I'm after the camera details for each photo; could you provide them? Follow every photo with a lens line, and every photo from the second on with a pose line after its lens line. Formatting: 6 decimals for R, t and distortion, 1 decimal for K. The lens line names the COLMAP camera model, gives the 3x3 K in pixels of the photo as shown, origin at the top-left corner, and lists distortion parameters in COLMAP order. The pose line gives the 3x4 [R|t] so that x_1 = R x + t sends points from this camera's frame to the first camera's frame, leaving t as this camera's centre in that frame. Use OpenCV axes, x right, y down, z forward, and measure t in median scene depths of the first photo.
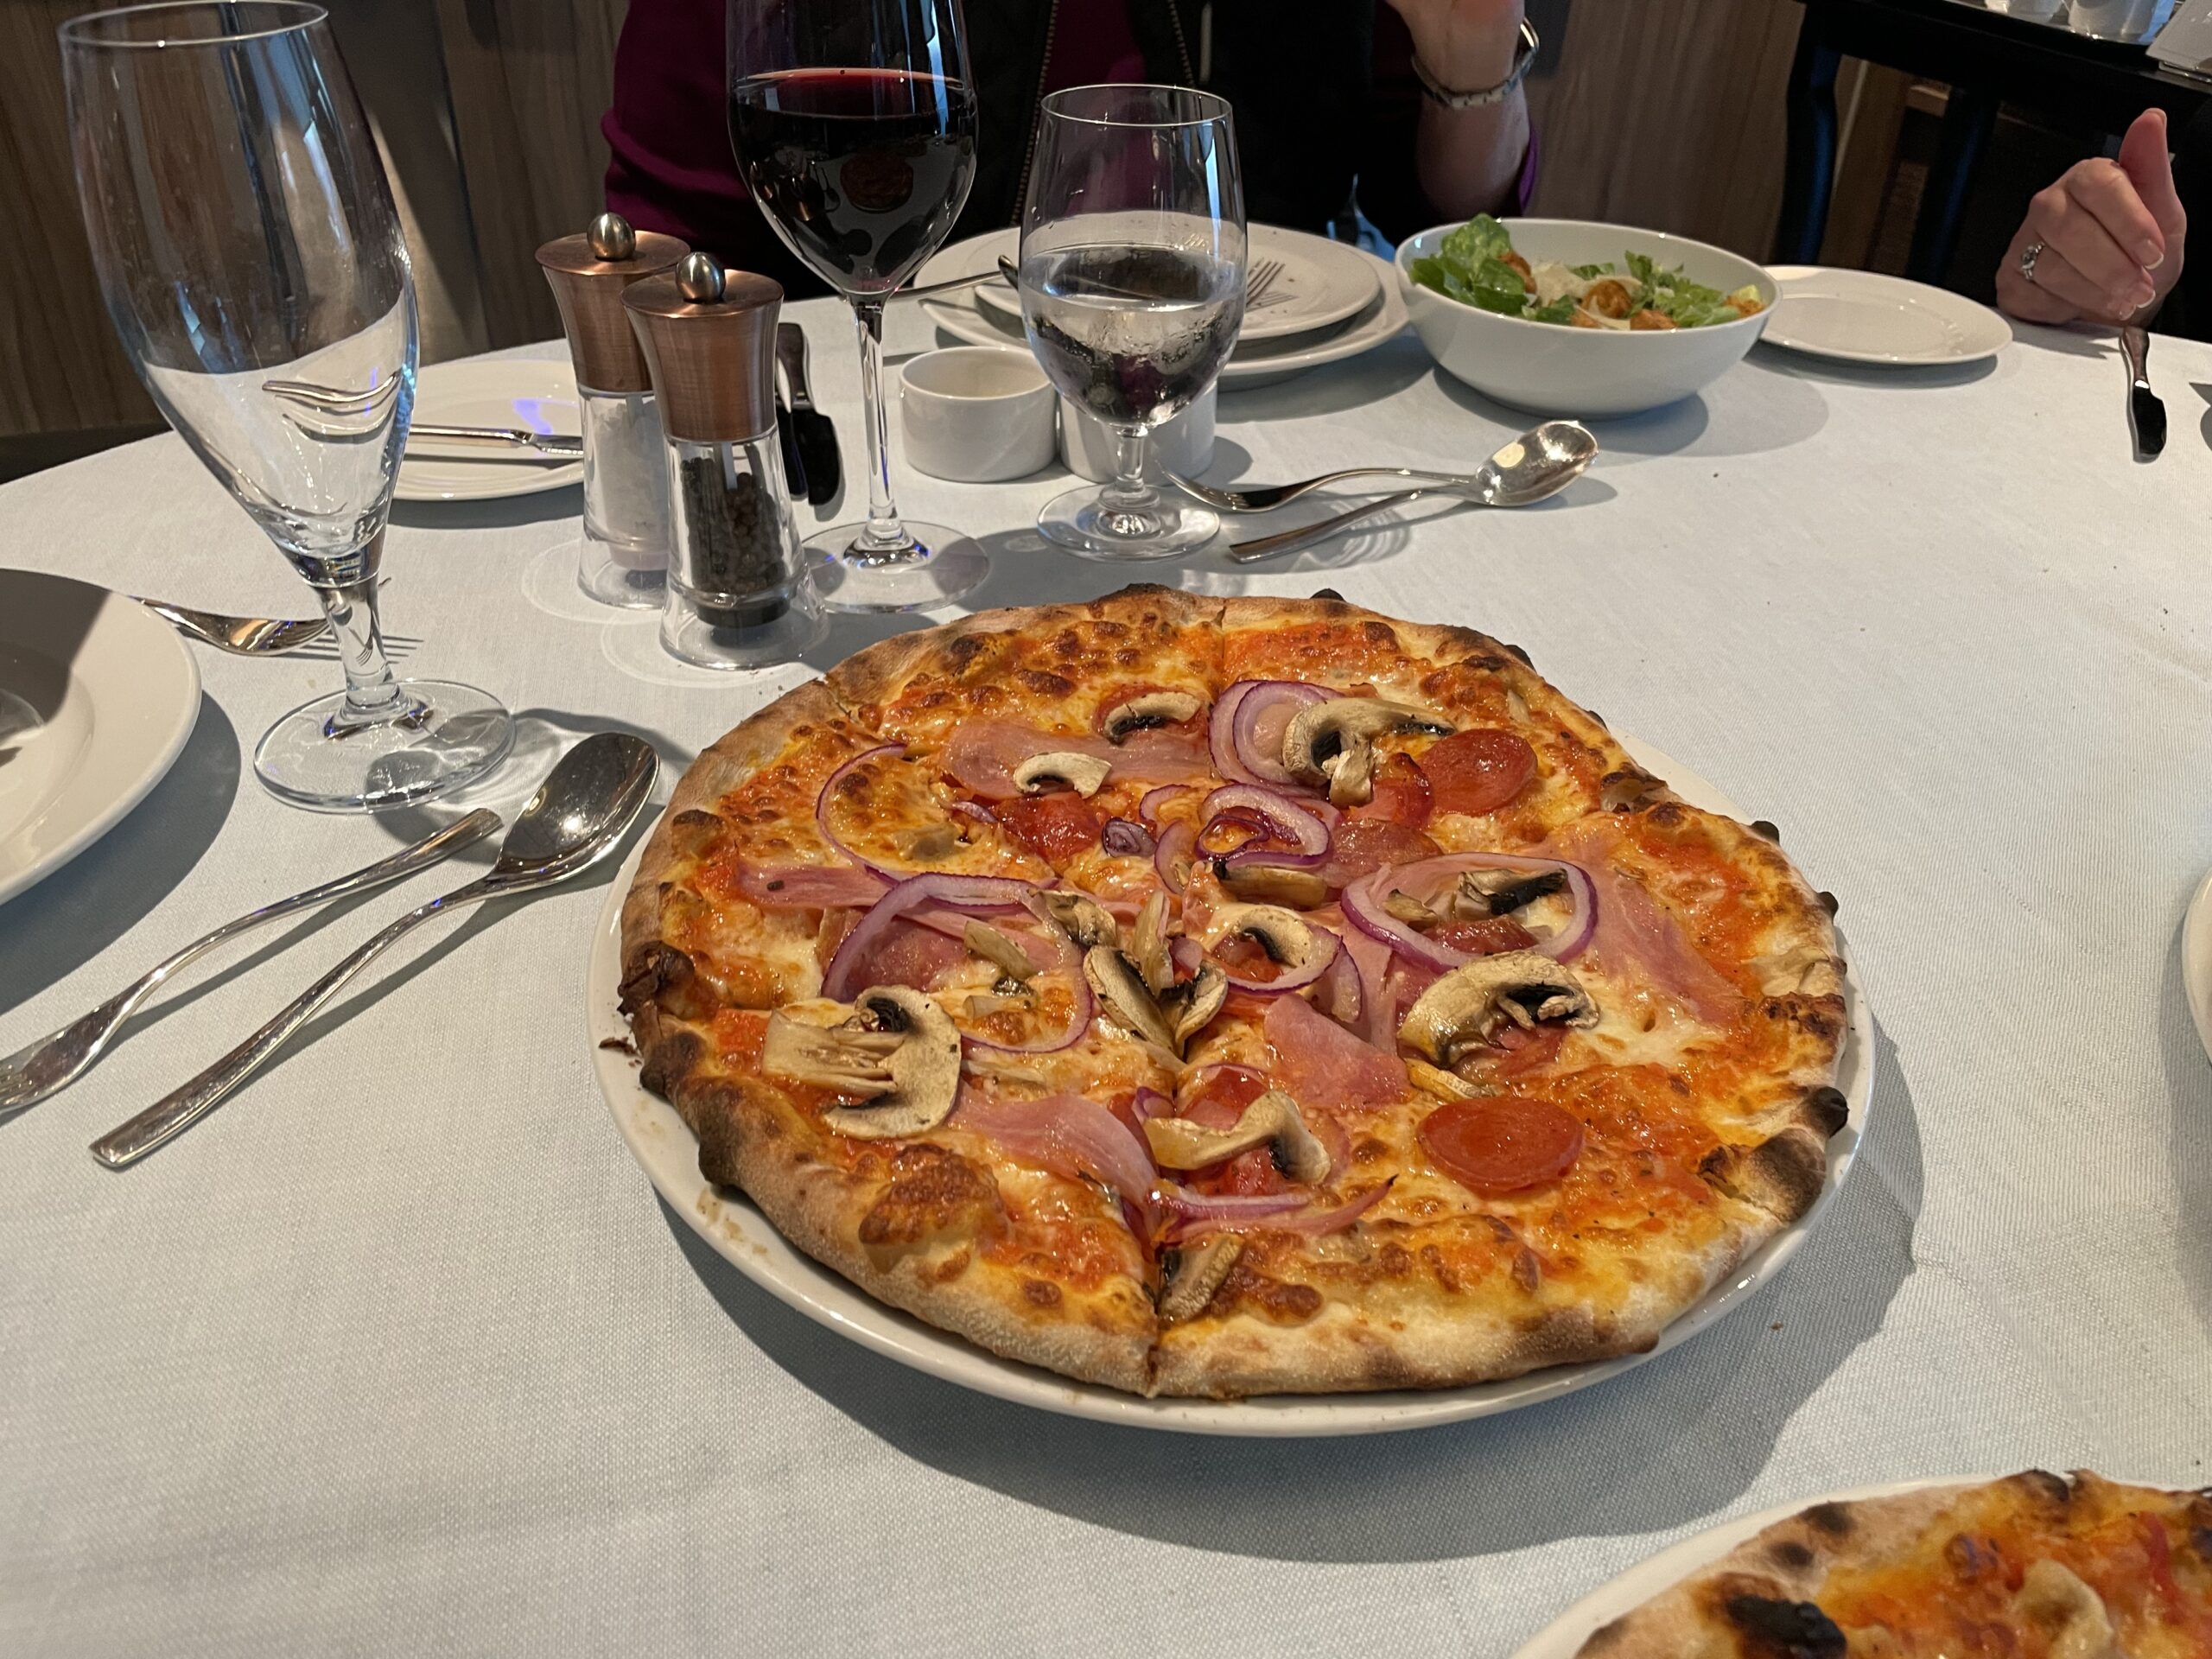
lens RADIAL K [[1596.2, 0, 1076.2], [0, 1596.2, 832.7], [0, 0, 1]] dist [0.061599, -0.075482]
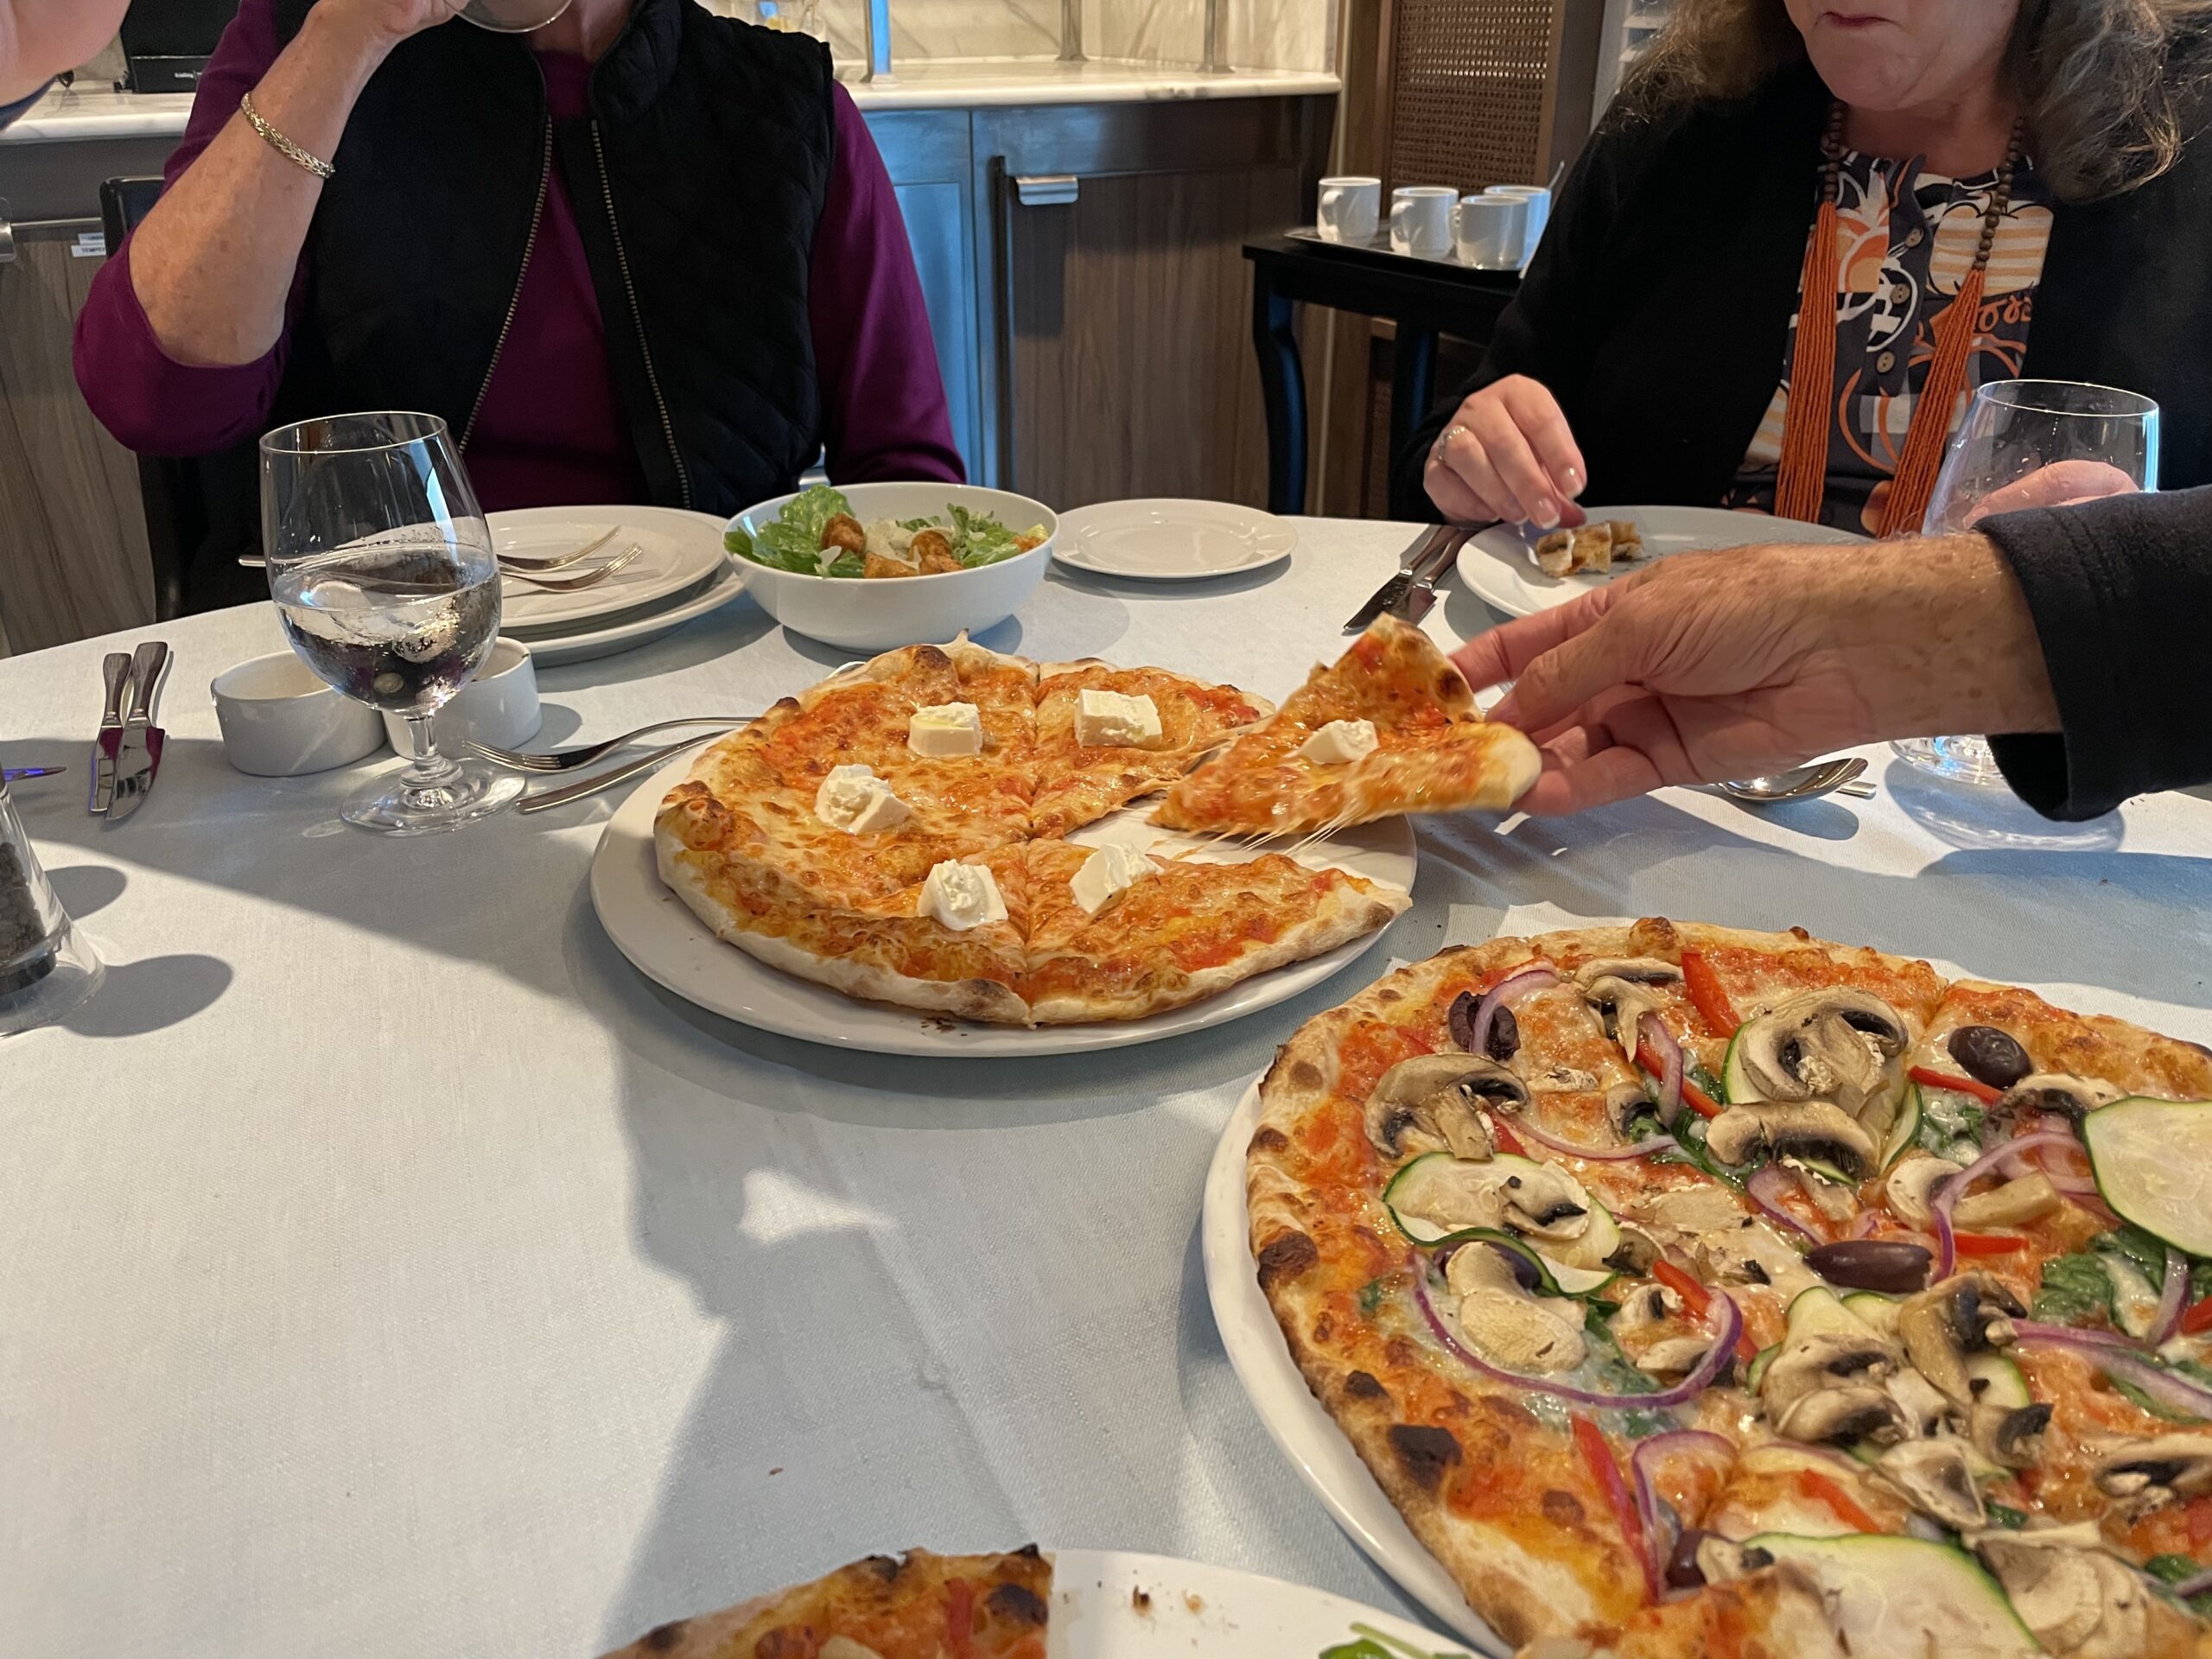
lens RADIAL K [[1596.2, 0, 1076.2], [0, 1596.2, 832.7], [0, 0, 1]] dist [0.061599, -0.075482]
pose [[0.981471, -0.125626, 0.144683, 0.383589], [0.144315, 0.981365, -0.126871, 0.034608], [-0.126049, 0.145400, 0.981311, -0.128654]]
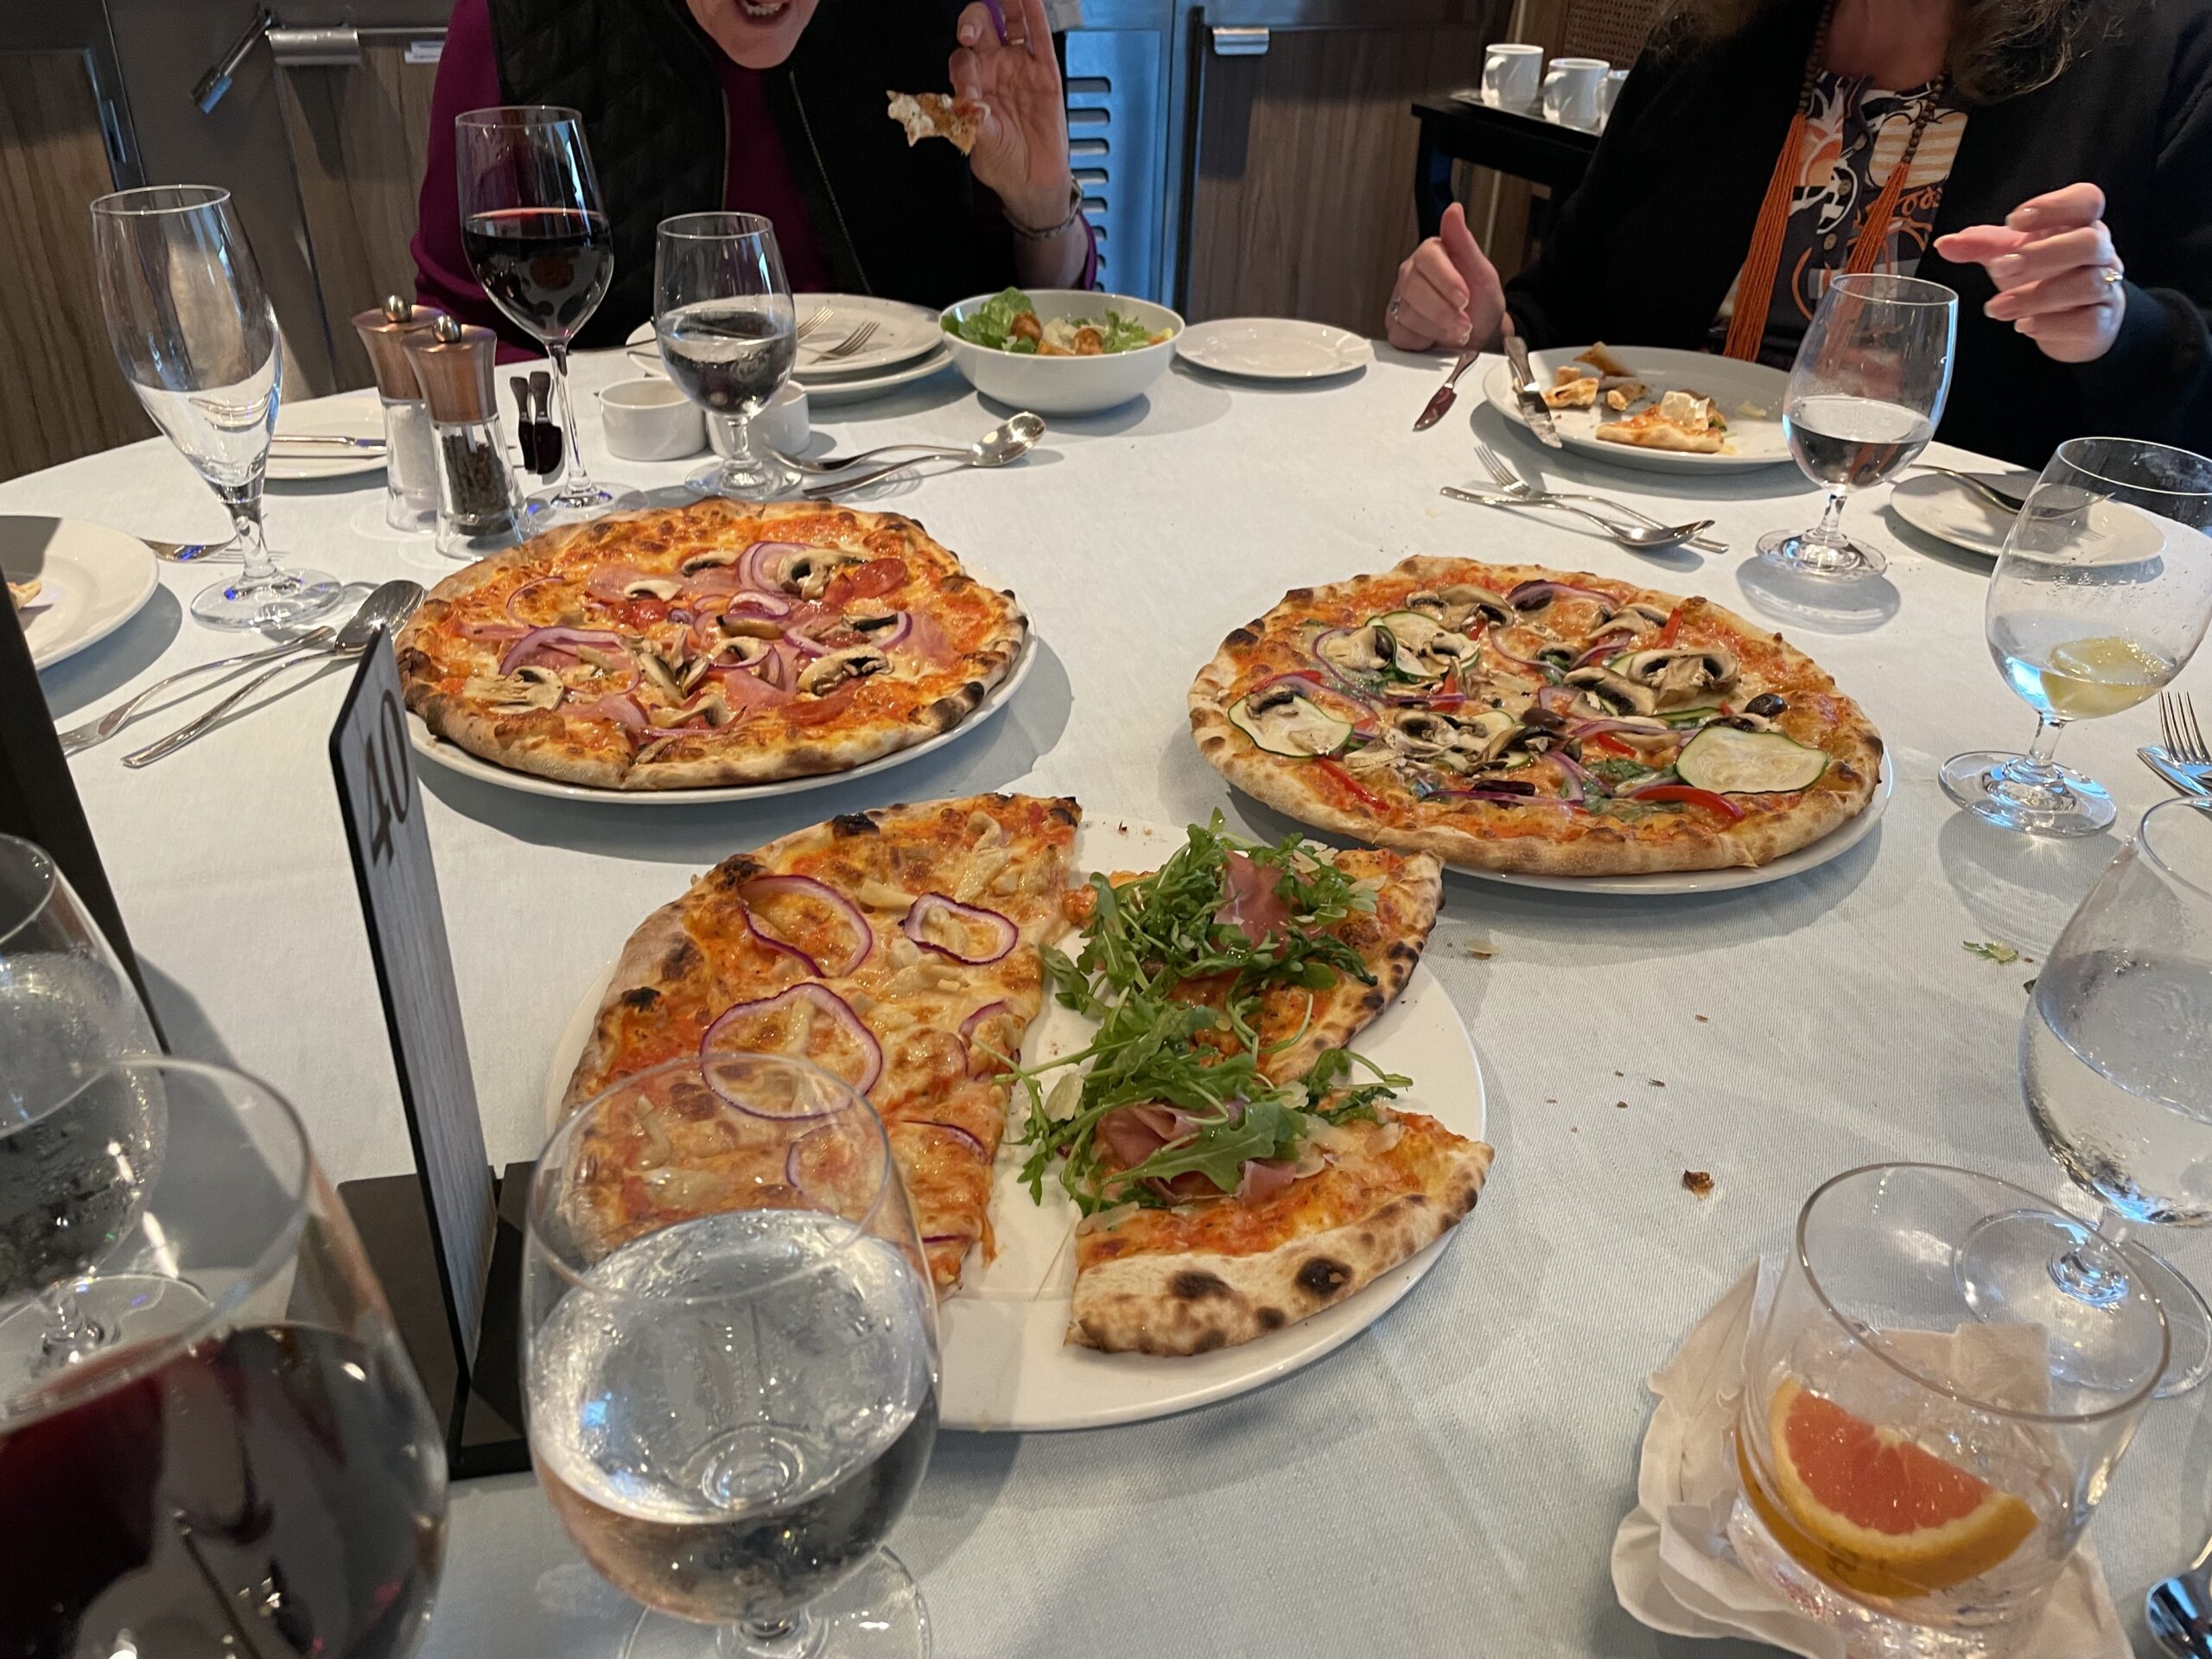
lens RADIAL K [[1686.4, 0, 1109.9], [0, 1686.4, 858.5], [0, 0, 1]] dist [0.075915, -0.086428]
pose [[0.997241, -0.048179, 0.056476, 0.372306], [0.051123, 0.997343, -0.051894, 0.380236], [-0.053825, 0.054638, 0.997054, -0.902437]]
